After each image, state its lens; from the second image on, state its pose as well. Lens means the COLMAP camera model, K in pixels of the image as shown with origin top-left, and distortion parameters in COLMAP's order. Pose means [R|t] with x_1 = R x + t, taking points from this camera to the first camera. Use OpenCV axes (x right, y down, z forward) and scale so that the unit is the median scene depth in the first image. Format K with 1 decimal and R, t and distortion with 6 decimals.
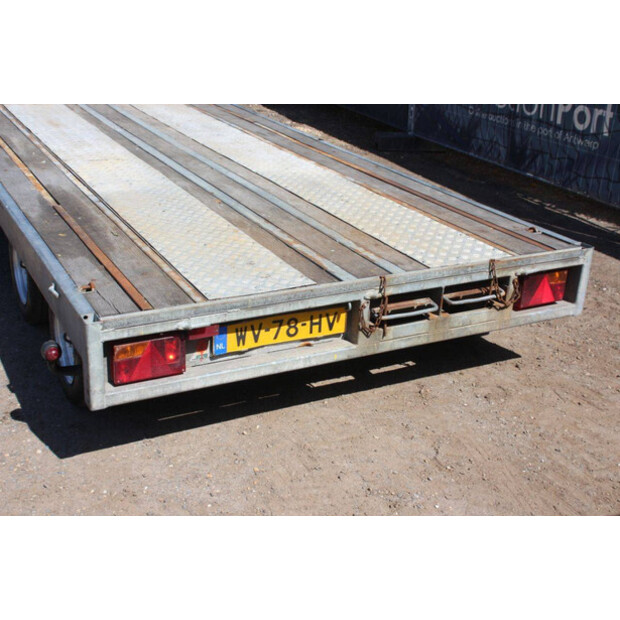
lens RADIAL K [[814.4, 0, 310.0], [0, 814.4, 310.0], [0, 0, 1]] dist [0.025307, 0.103991]
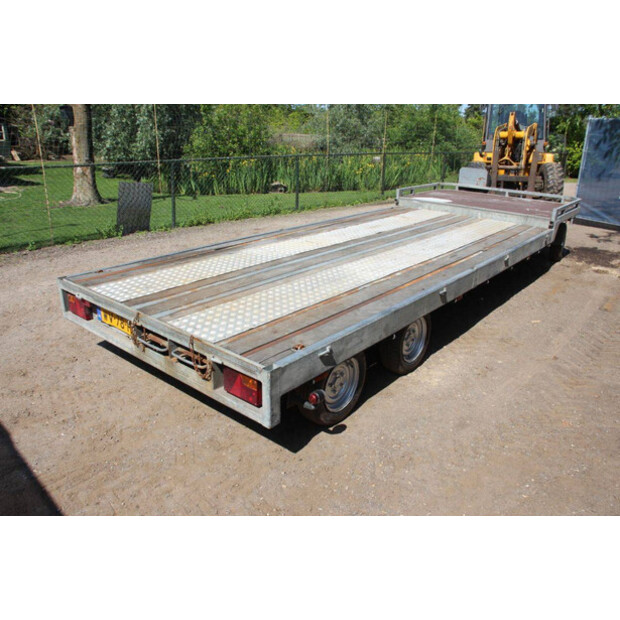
lens RADIAL K [[503.9, 0, 310.0], [0, 503.9, 310.0], [0, 0, 1]] dist [-0.167272, 0.127250]
pose [[0.377837, 0.288552, -0.879759, 0.916002], [-0.364573, 0.919799, 0.145109, -0.266394], [0.851073, 0.265908, 0.452733, 0.705600]]
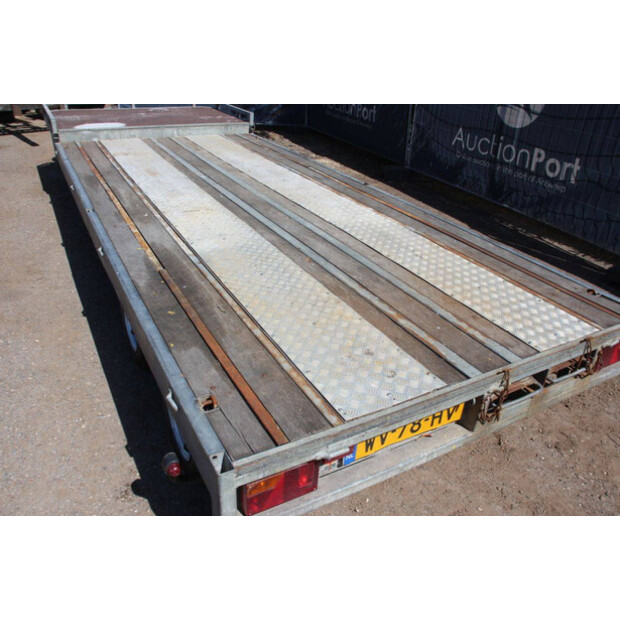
lens RADIAL K [[503.9, 0, 310.0], [0, 503.9, 310.0], [0, 0, 1]] dist [-0.167272, 0.127250]
pose [[0.999786, -0.001876, 0.020601, -0.133170], [-0.000230, 0.994811, 0.101743, -0.144917], [-0.020685, -0.101726, 0.994597, 0.355323]]
